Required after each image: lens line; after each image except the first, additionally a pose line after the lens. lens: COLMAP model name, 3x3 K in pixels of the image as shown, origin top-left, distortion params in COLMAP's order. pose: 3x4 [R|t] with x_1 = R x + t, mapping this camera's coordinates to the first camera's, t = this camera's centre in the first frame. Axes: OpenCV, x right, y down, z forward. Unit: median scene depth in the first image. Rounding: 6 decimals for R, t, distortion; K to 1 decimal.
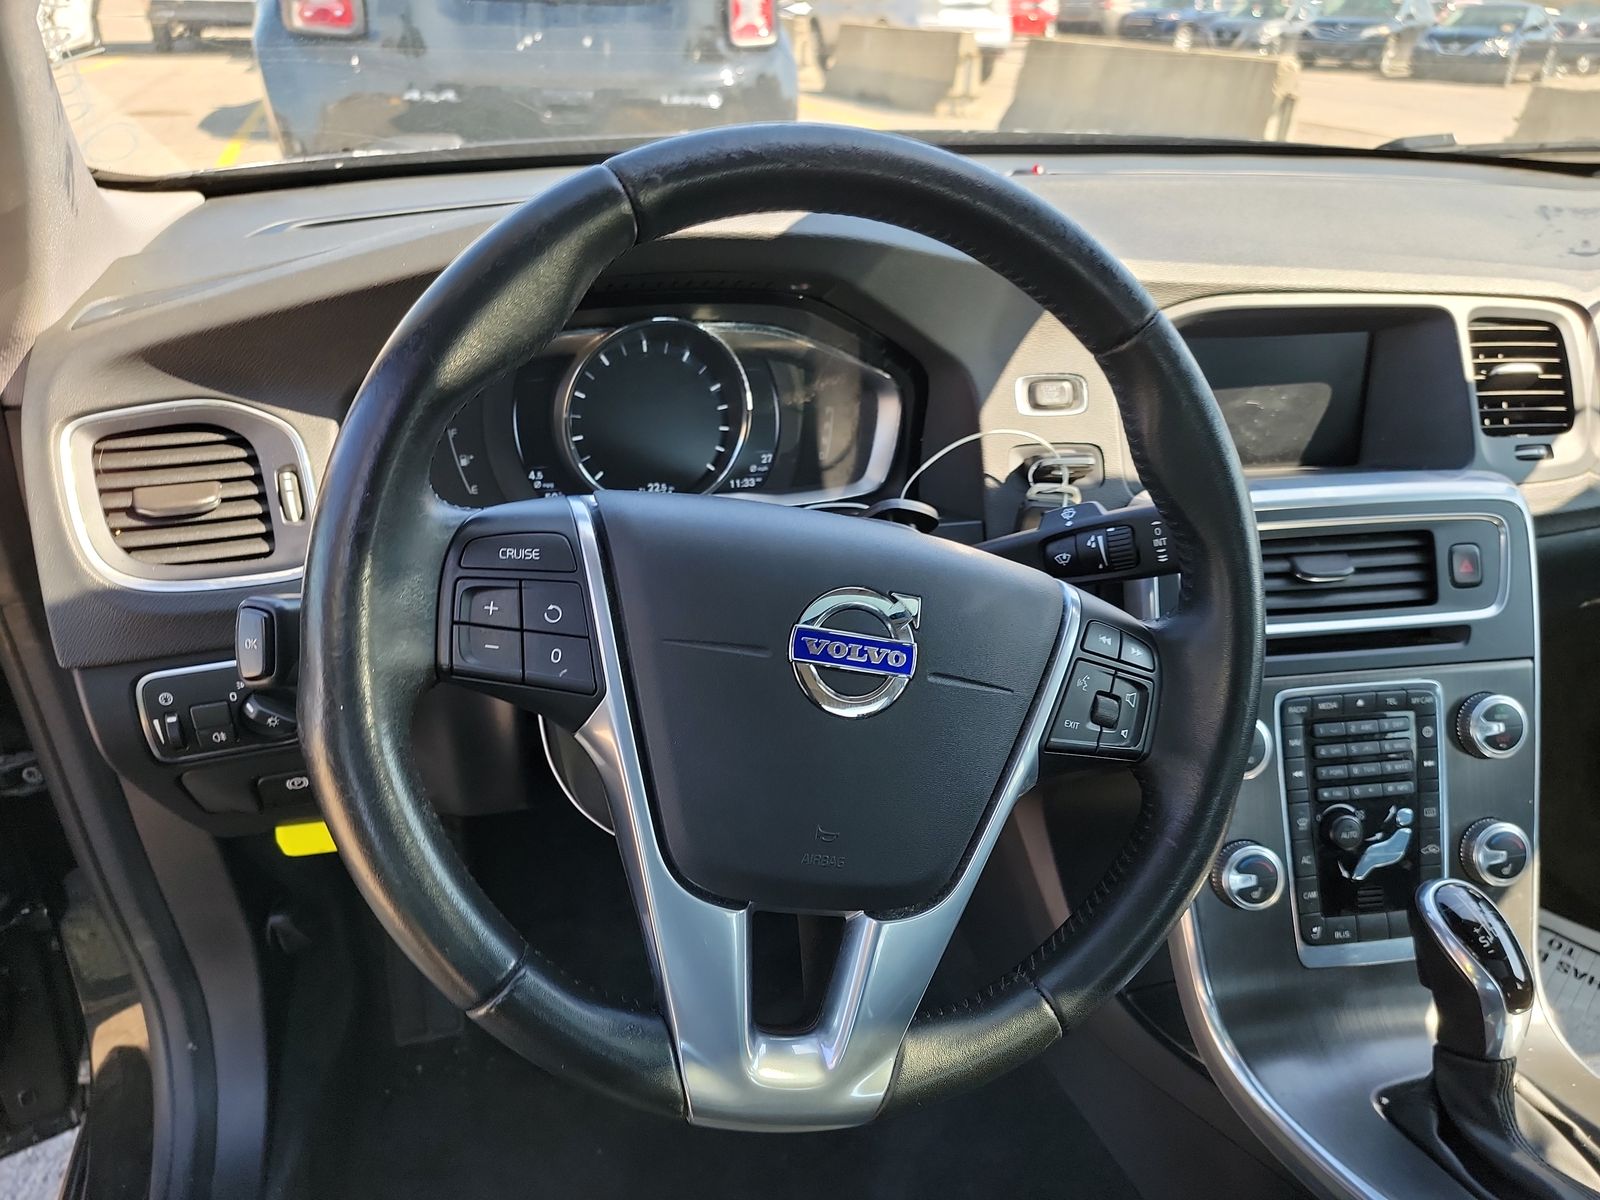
lens RADIAL K [[1131.0, 0, 777.1], [0, 1131.0, 635.0], [0, 0, 1]] dist [0.039904, -0.033313]
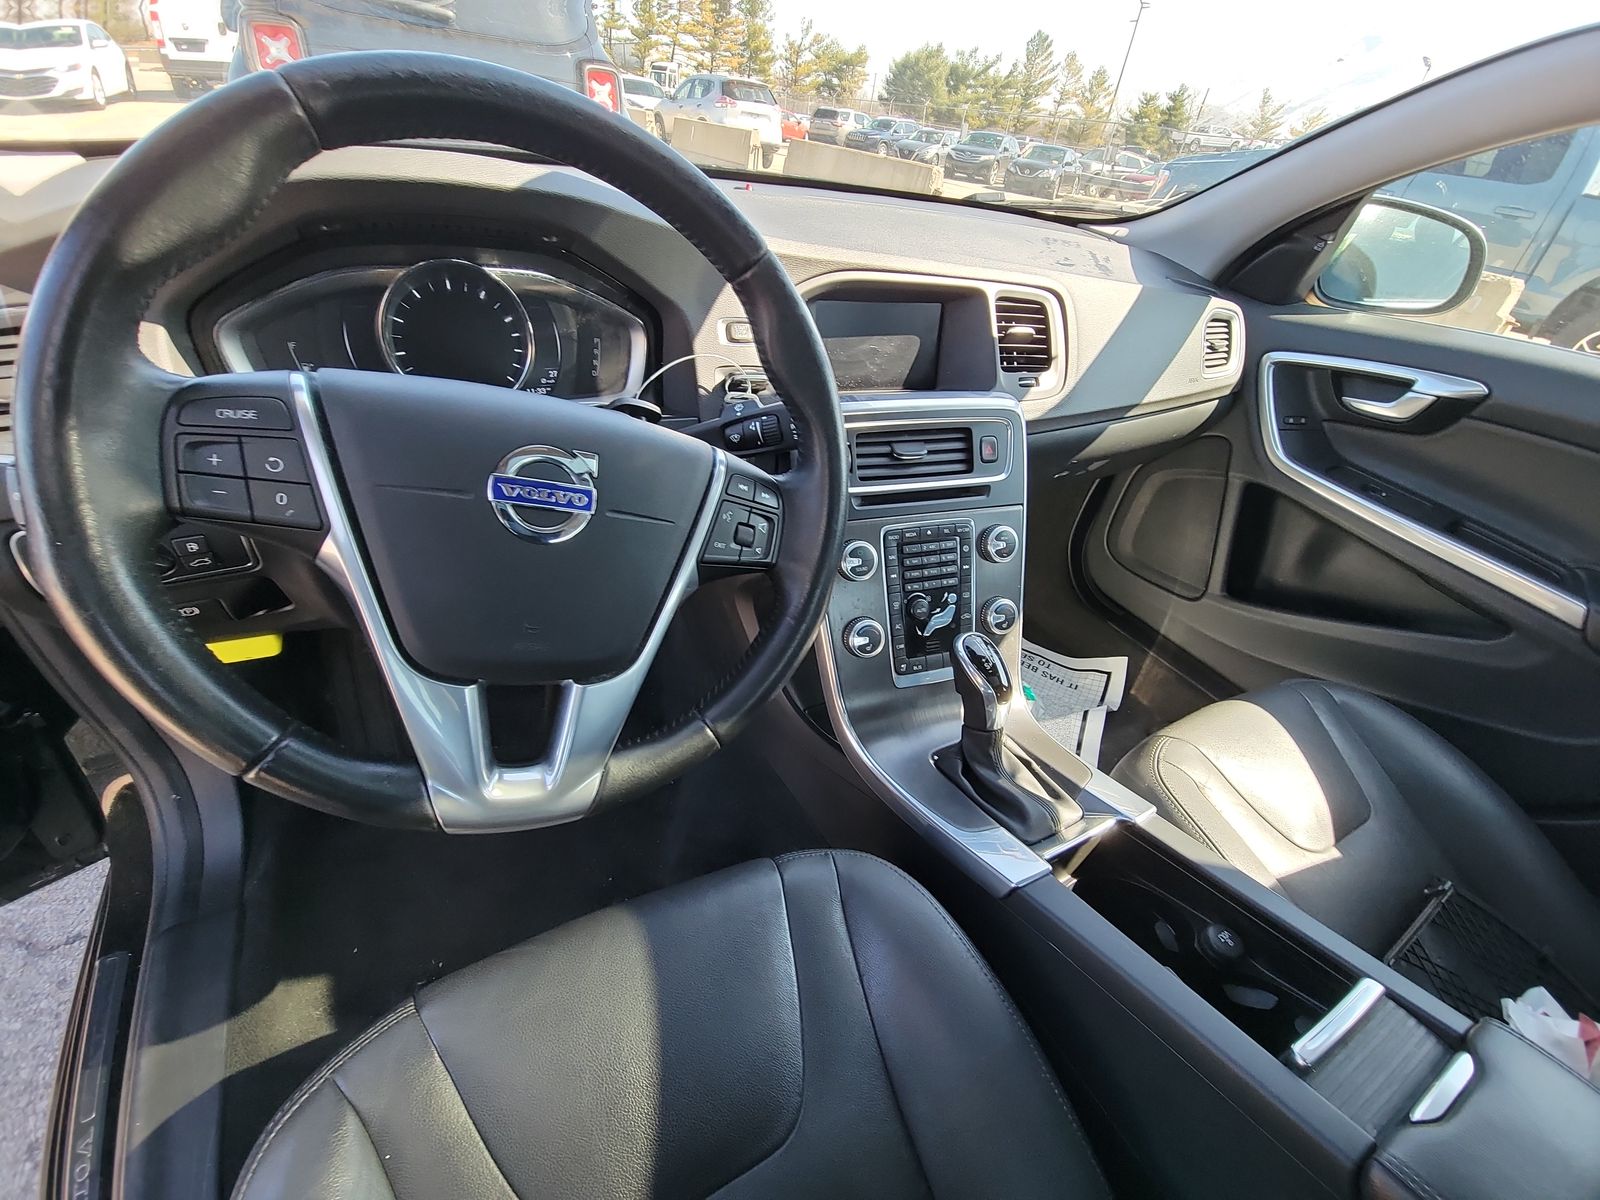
lens RADIAL K [[651.9, 0, 799.5], [0, 651.9, 607.2], [0, 0, 1]] dist [0.000532, -0.001083]
pose [[0.976798, -0.048776, 0.208533, 0.121944], [0.018026, 0.988988, 0.146892, 0.024202], [-0.213401, -0.139725, 0.966921, 0.098707]]
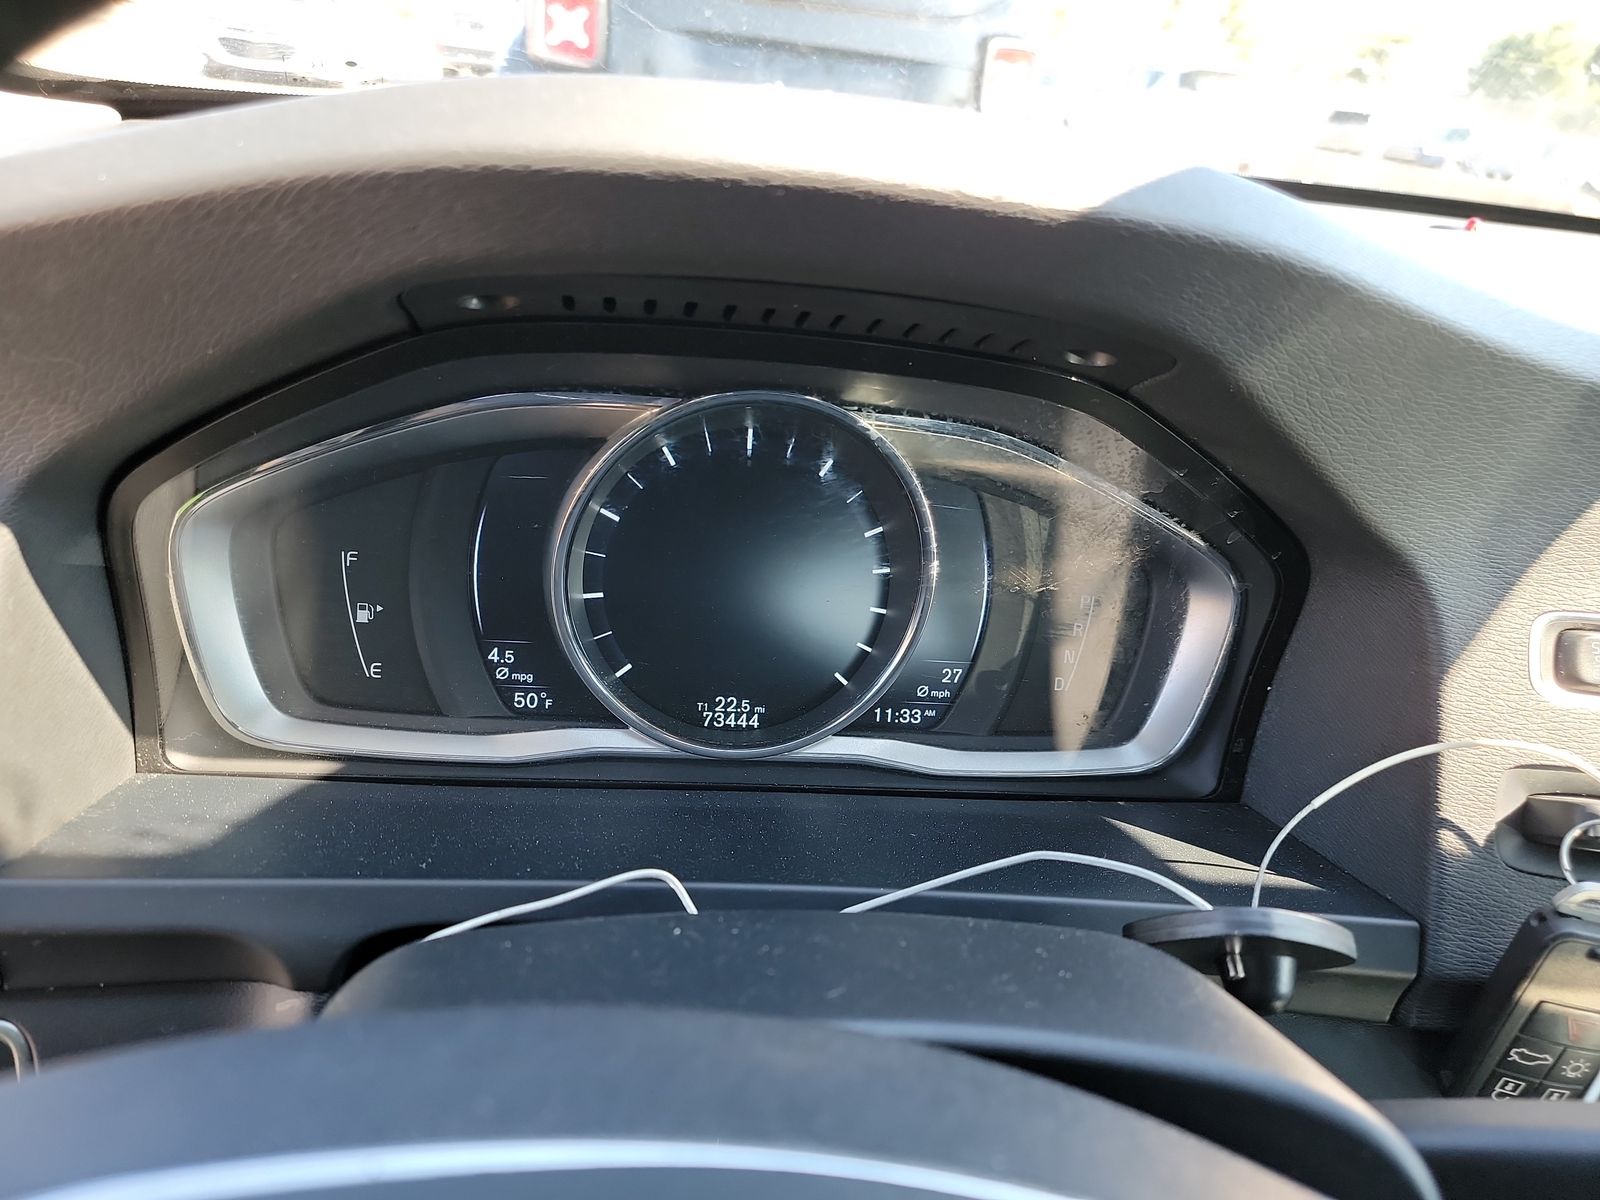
lens RADIAL K [[1131.0, 0, 804.9], [0, 1131.0, 613.3], [0, 0, 1]] dist [0.039904, -0.033313]
pose [[0.981264, 0.146281, -0.125391, -0.015871], [-0.155675, 0.985419, -0.068665, -0.154164], [0.113518, 0.086899, 0.989728, 0.531173]]
